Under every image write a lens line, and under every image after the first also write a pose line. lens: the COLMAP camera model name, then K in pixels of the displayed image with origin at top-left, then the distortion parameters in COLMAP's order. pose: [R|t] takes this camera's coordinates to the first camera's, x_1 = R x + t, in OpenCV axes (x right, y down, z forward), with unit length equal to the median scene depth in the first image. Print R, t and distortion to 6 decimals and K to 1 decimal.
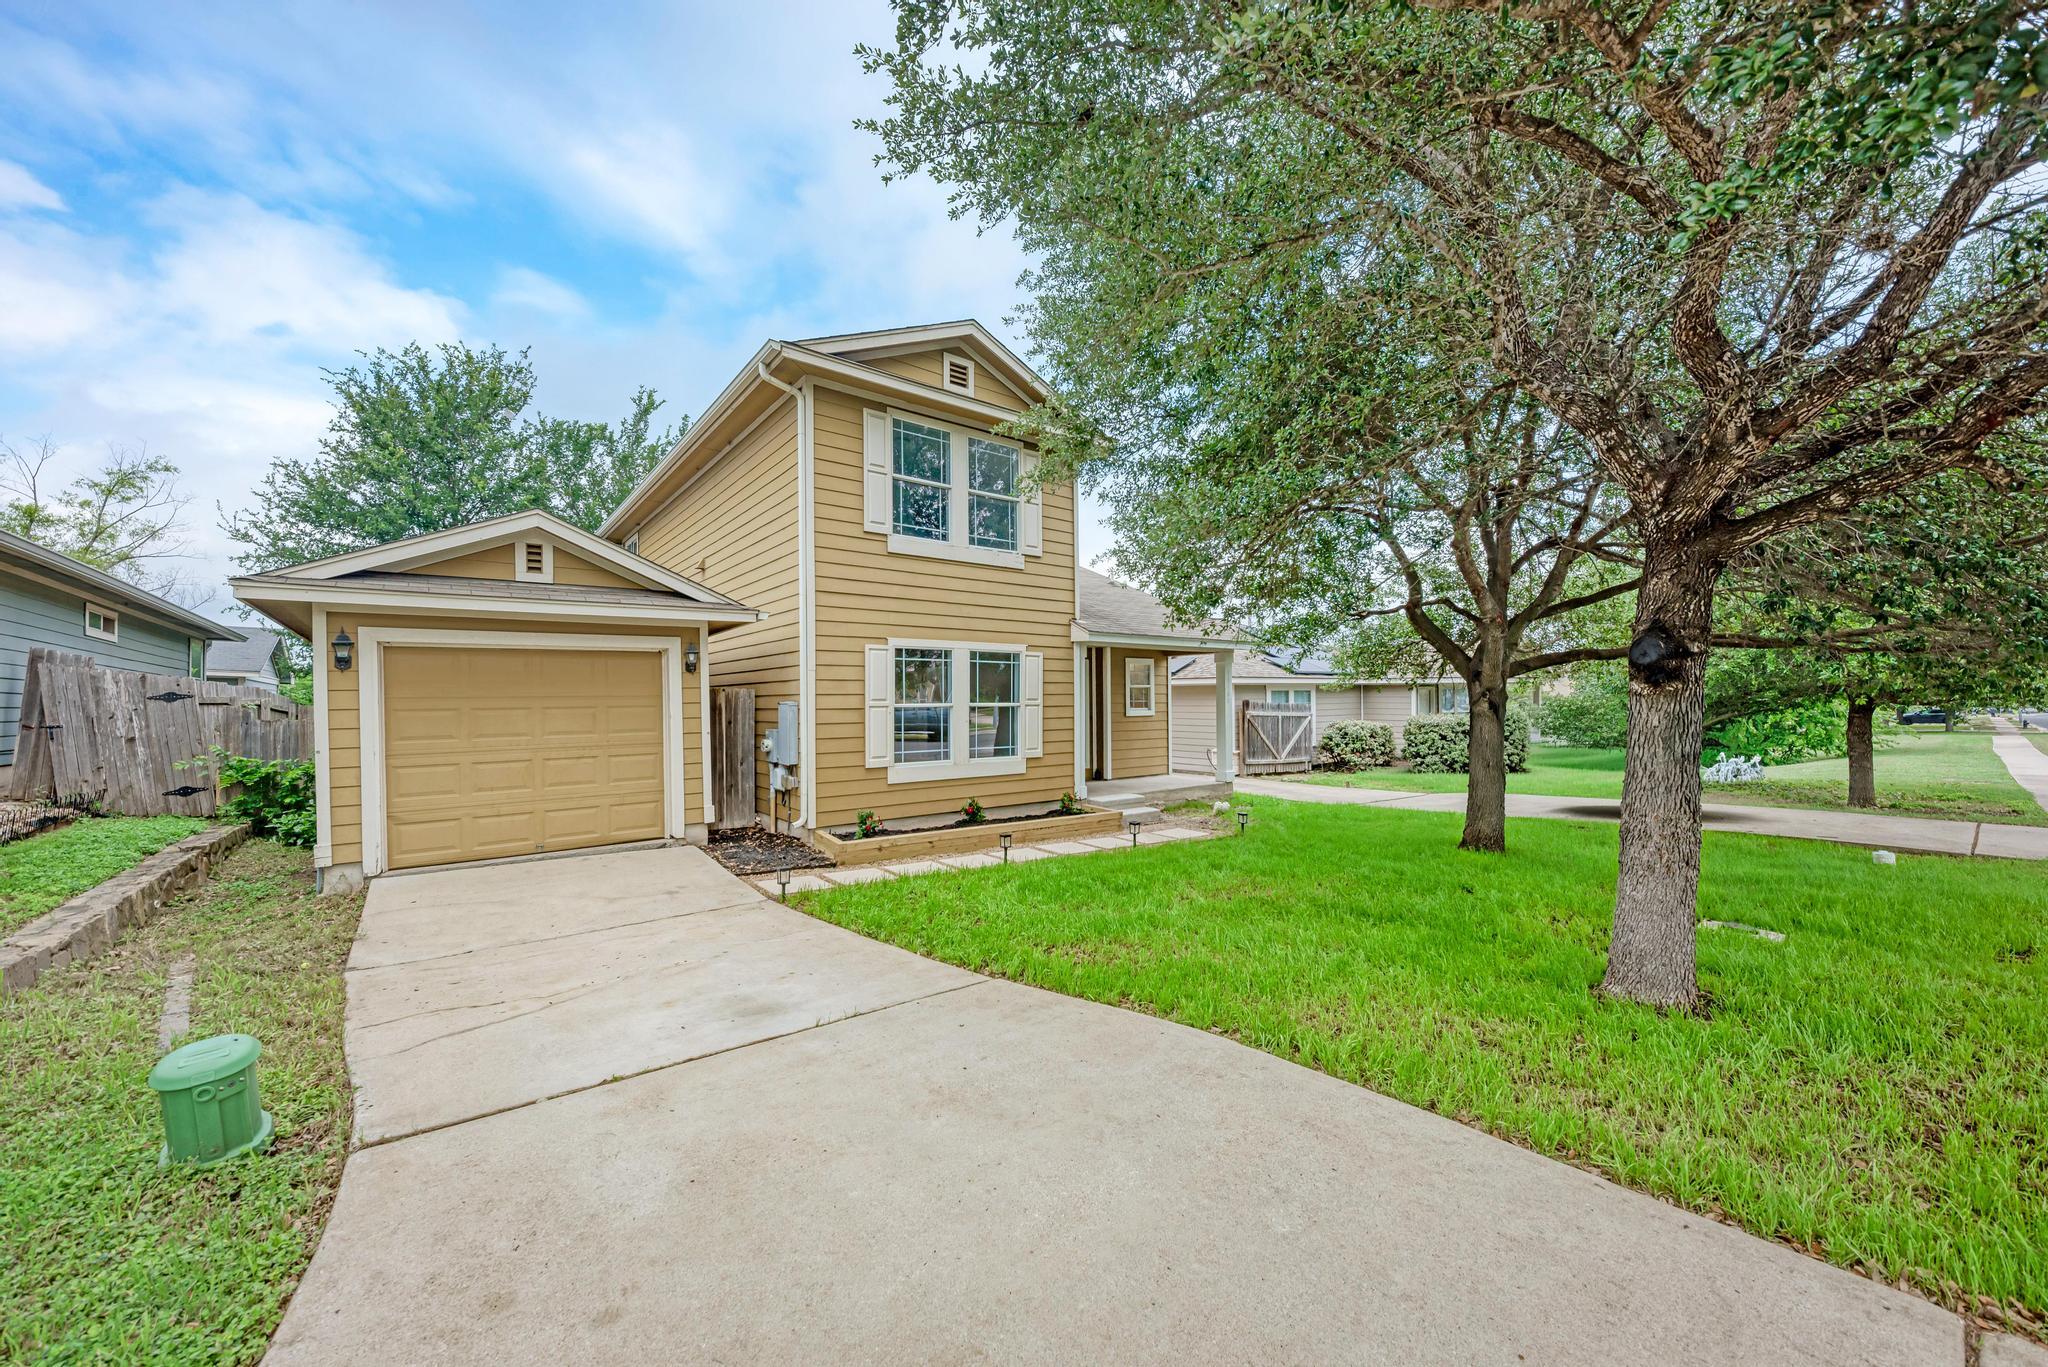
lens RADIAL K [[756.8, 0, 1019.9], [0, 756.8, 694.1], [0, 0, 1]] dist [0.001752, 0.000060]
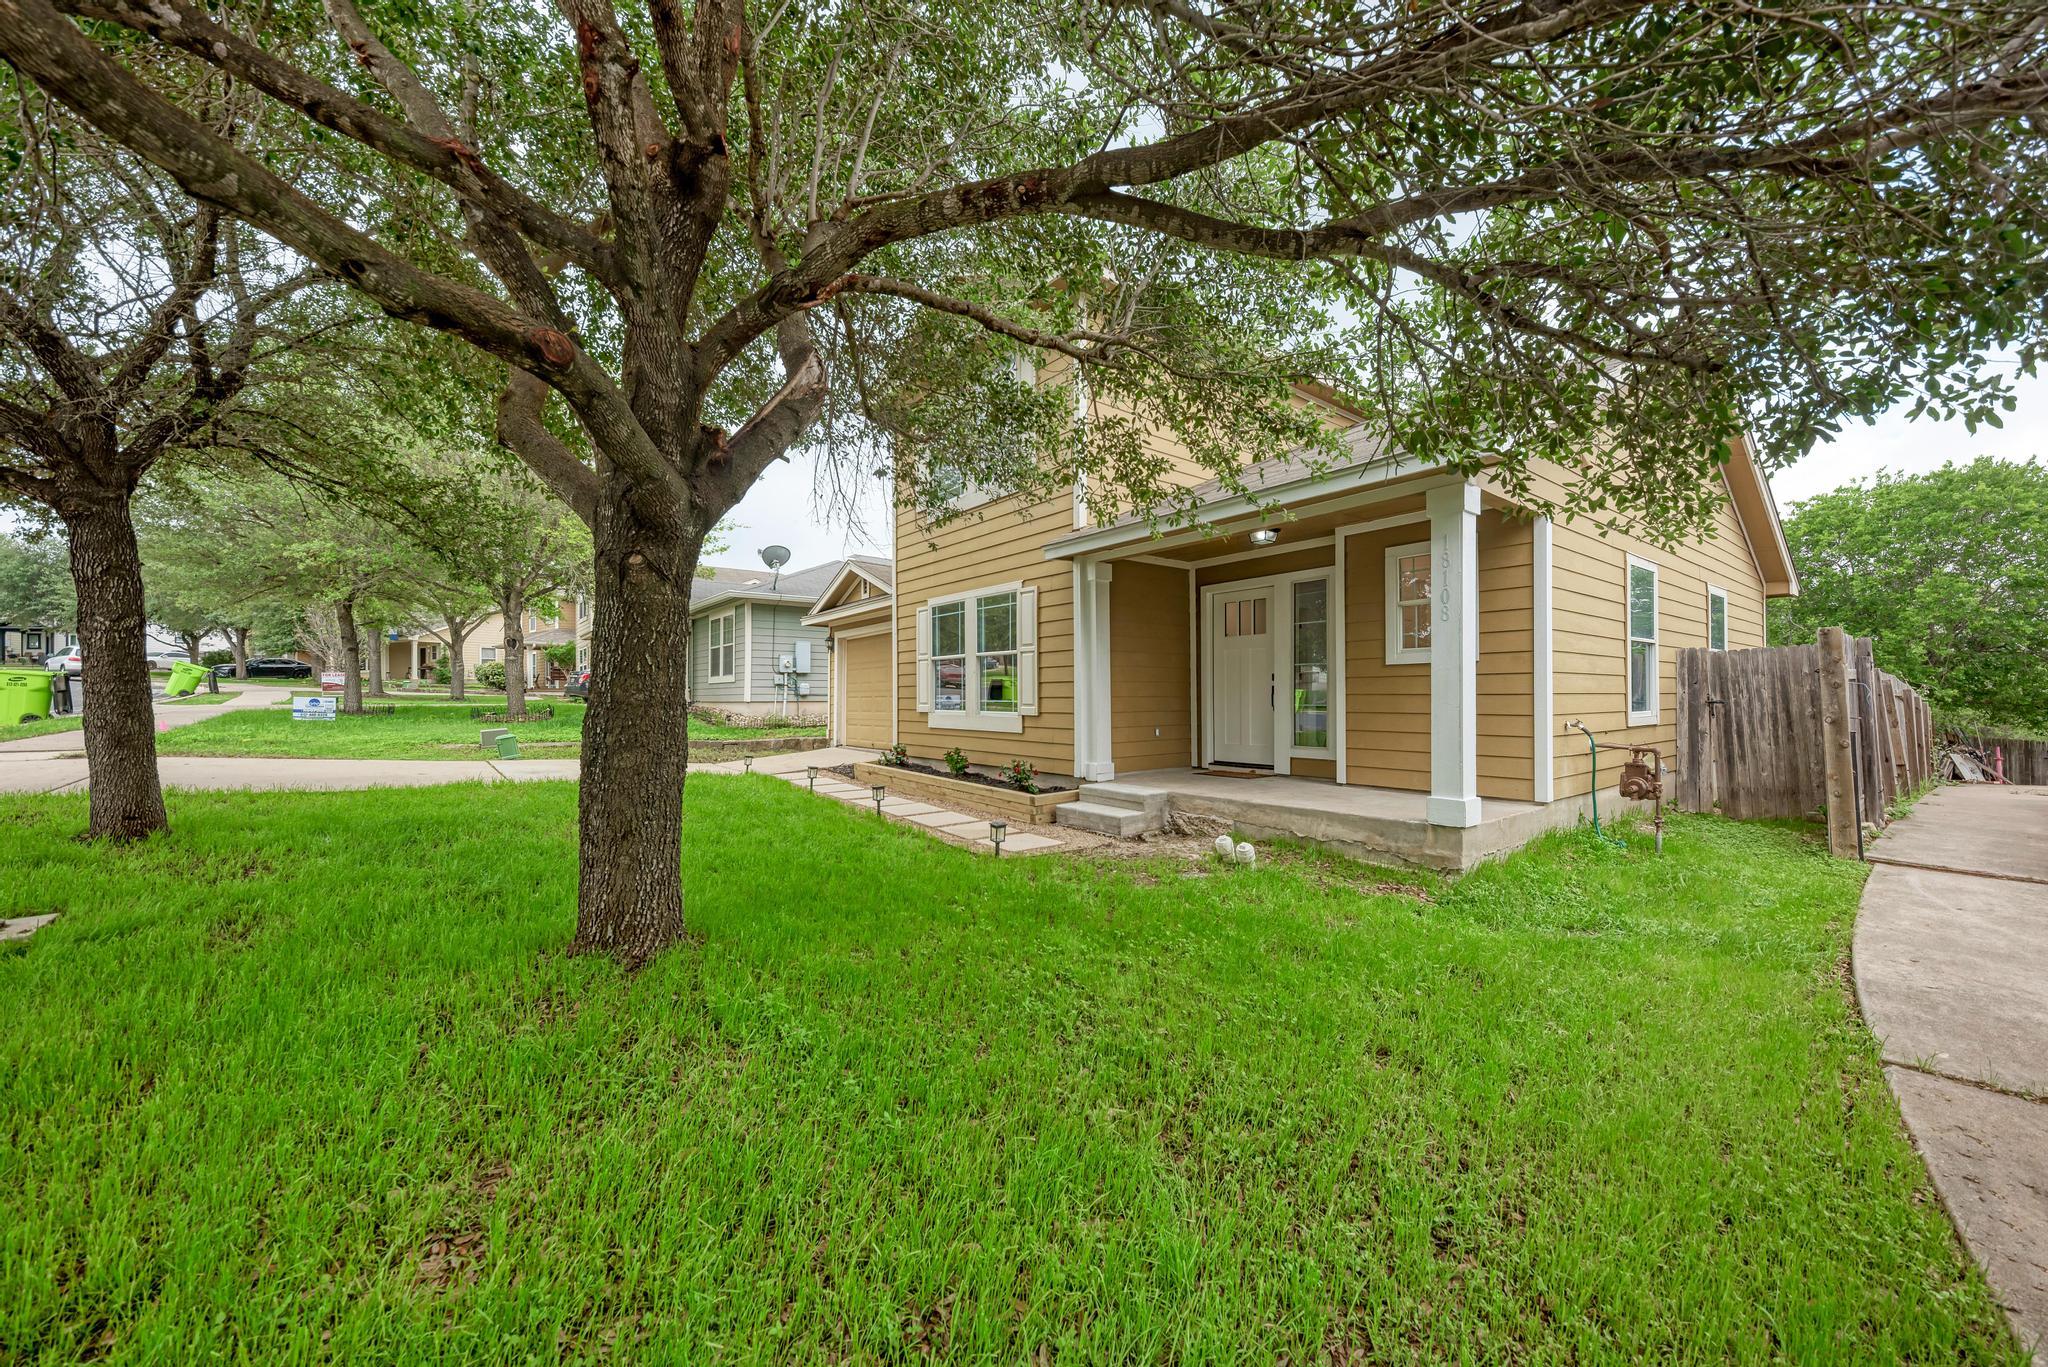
lens RADIAL K [[756.8, 0, 1019.9], [0, 756.8, 694.1], [0, 0, 1]] dist [0.001752, 0.000060]
pose [[-0.004688, 0.003201, -0.999984, 0.912835], [0.011404, 0.999930, 0.003147, 0.062810], [0.999924, -0.011389, -0.004724, 1.082374]]
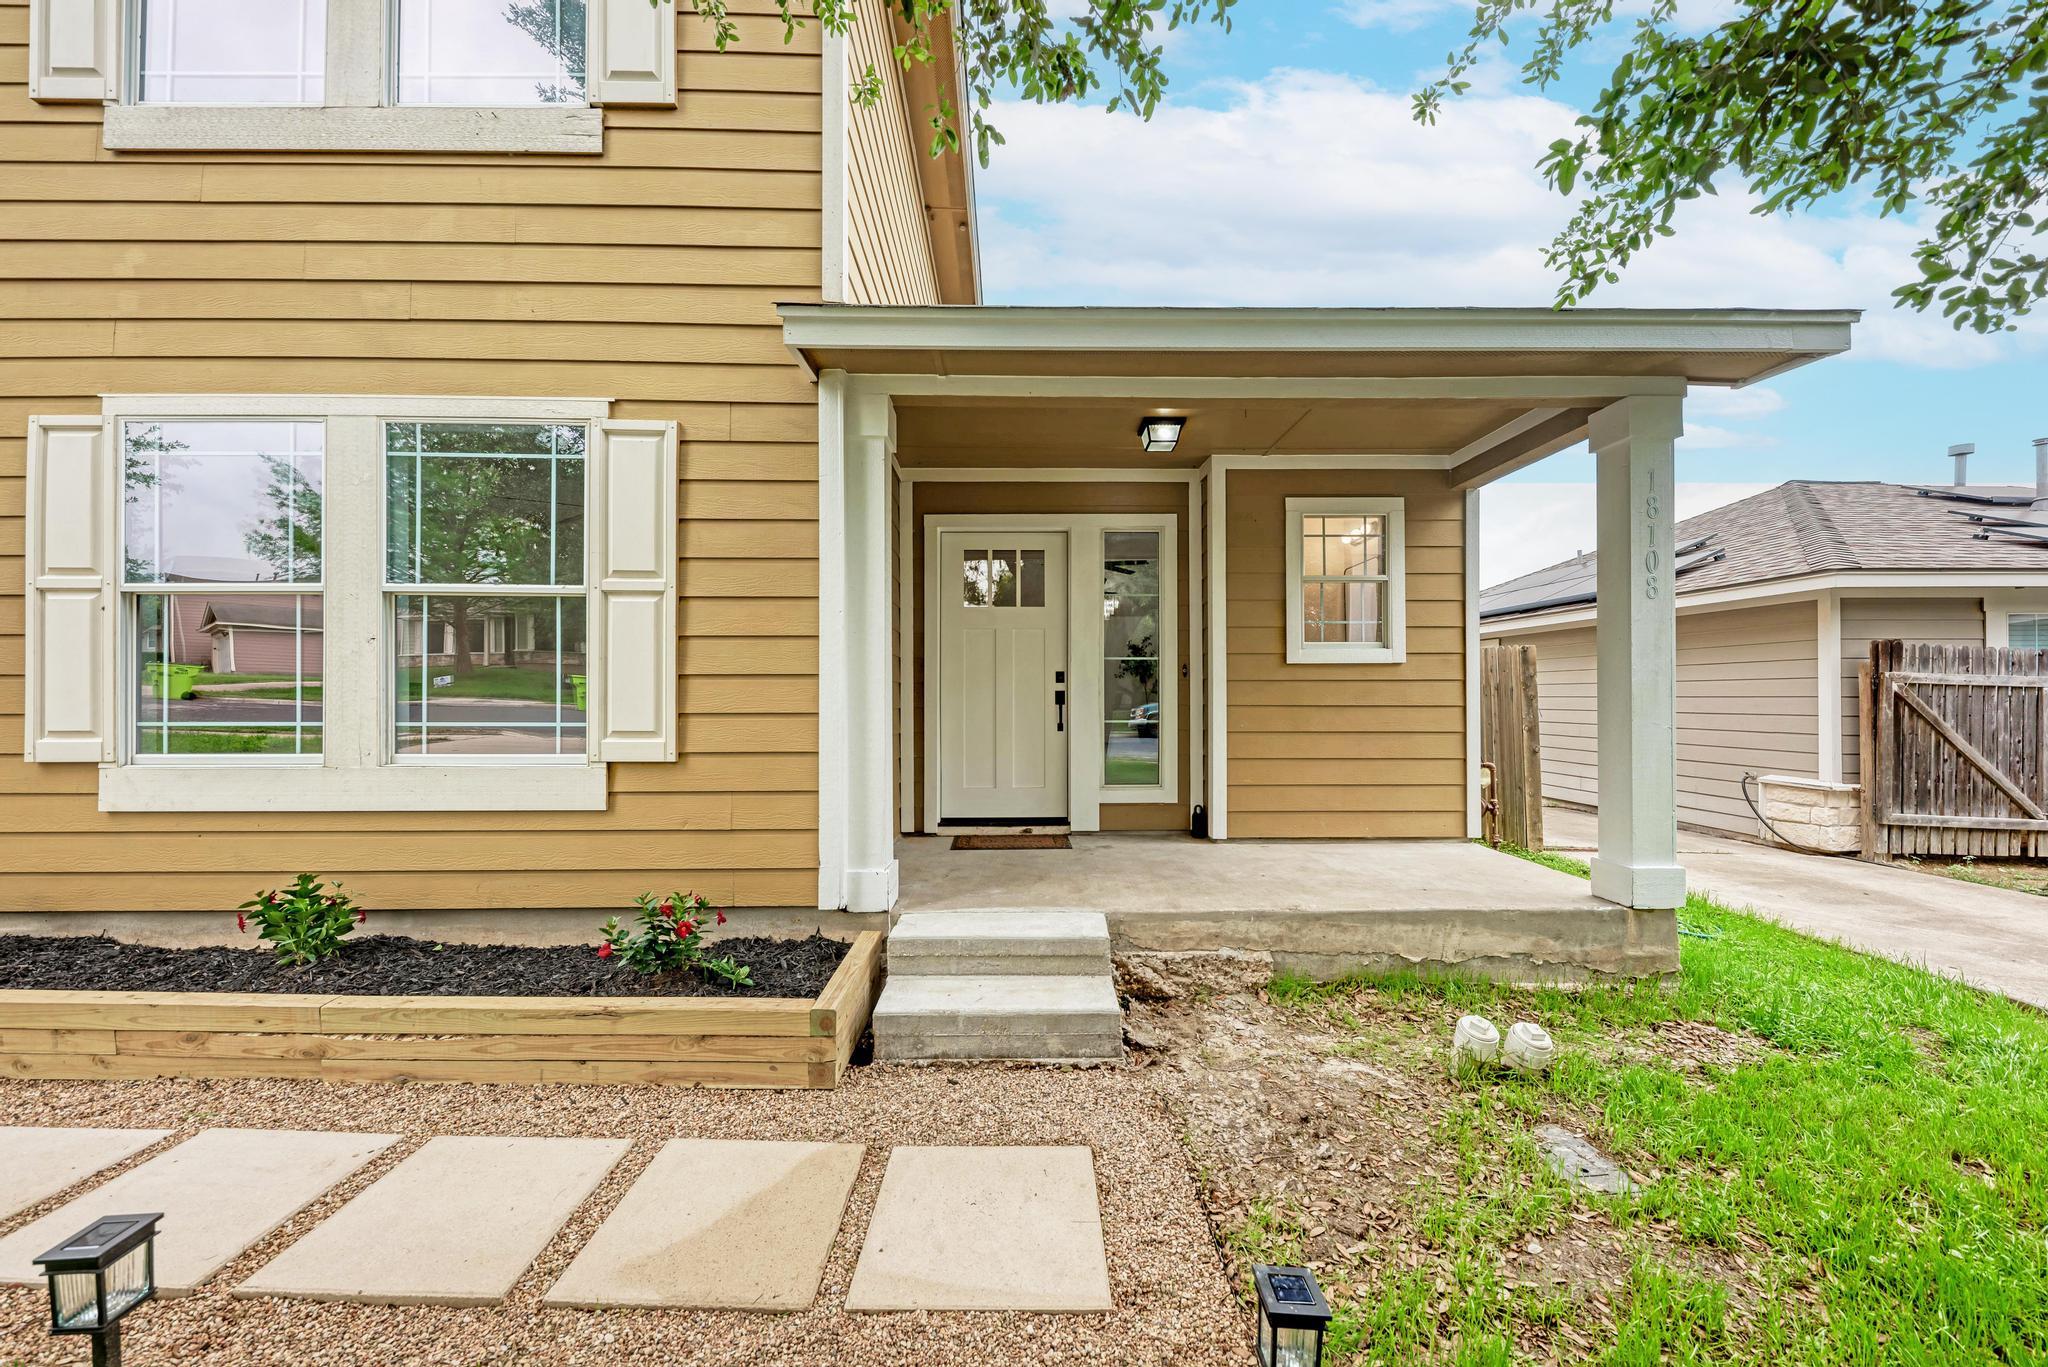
lens RADIAL K [[746.8, 0, 1026.5], [0, 746.8, 694.3], [0, 0, 1]] dist [0.000408, -0.000252]
pose [[0.801269, 0.003056, -0.598296, 0.354785], [-0.000149, 0.999988, 0.004907, 0.059418], [0.598304, -0.003843, 0.801260, 0.926587]]
